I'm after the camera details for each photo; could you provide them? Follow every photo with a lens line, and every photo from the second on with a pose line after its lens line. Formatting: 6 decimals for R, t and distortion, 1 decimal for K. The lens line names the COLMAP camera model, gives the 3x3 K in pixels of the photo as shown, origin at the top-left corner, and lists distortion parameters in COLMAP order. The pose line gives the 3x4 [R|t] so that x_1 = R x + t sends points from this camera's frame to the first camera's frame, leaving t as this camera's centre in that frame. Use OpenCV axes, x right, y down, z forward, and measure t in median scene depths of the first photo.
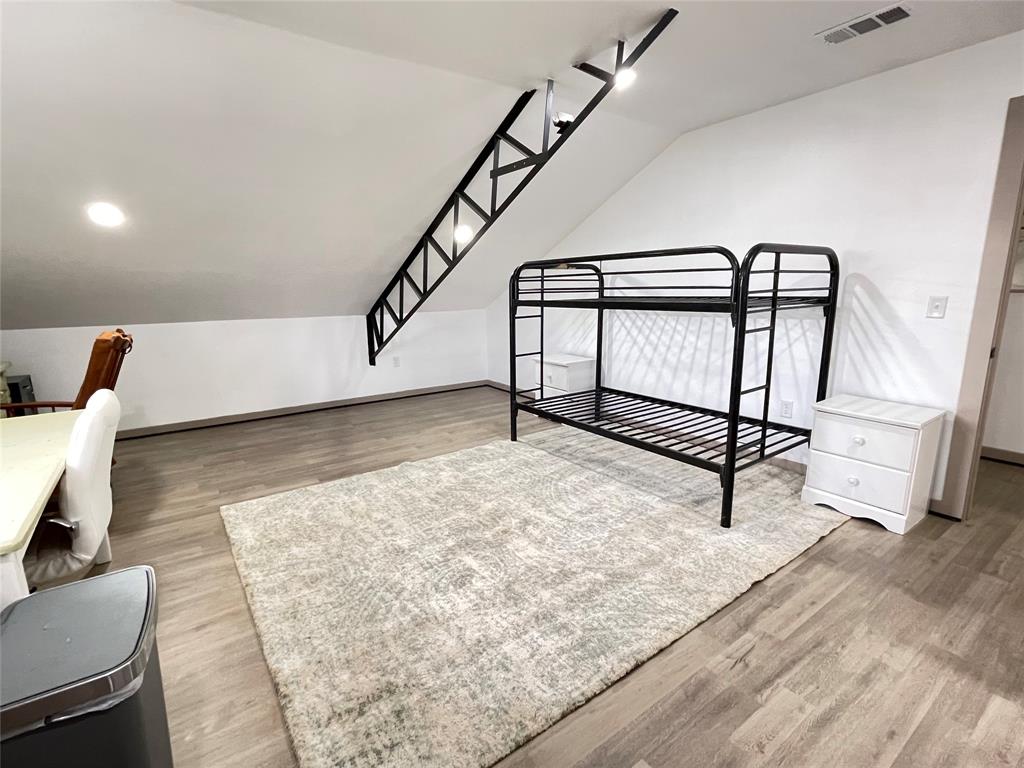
lens RADIAL K [[486.0, 0, 512.0], [0, 486.0, 384.0], [0, 0, 1]] dist [0.002123, 0.000397]
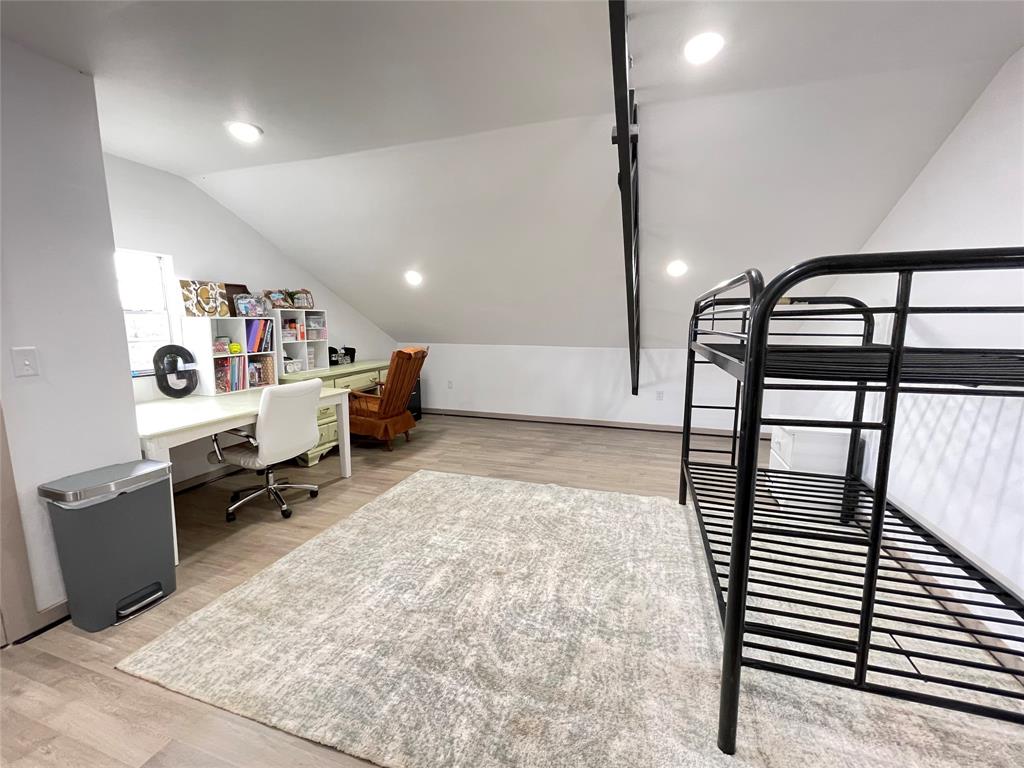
lens RADIAL K [[430.2, 0, 512.0], [0, 430.2, 384.0], [0, 0, 1]] dist [-0.006994, 0.000677]
pose [[0.599141, 0.131768, -0.789726, 0.457032], [-0.169077, 0.984943, 0.036067, -0.078349], [0.782588, 0.111915, 0.612398, 0.319994]]
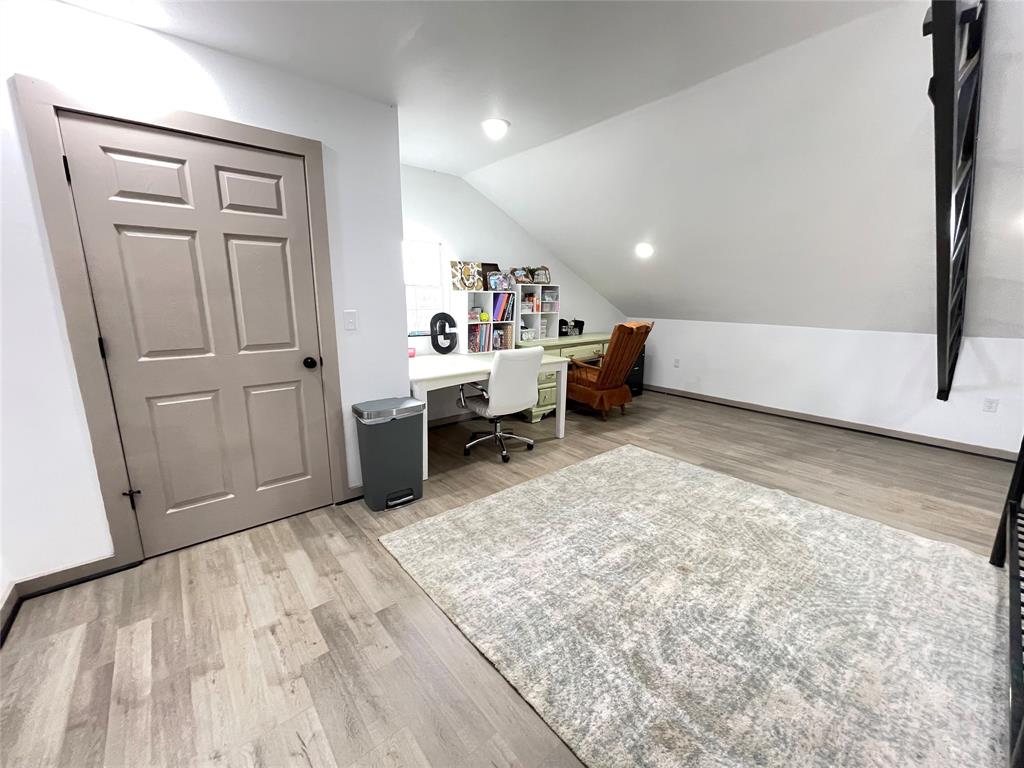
lens RADIAL K [[414.1, 0, 509.3], [0, 414.1, 382.7], [0, 0, 1]] dist [-0.004985, 0.001075]
pose [[0.080549, 0.218738, -0.972453, 0.454858], [-0.205102, 0.958383, 0.198585, -0.083602], [0.975420, 0.183457, 0.122060, 0.374372]]
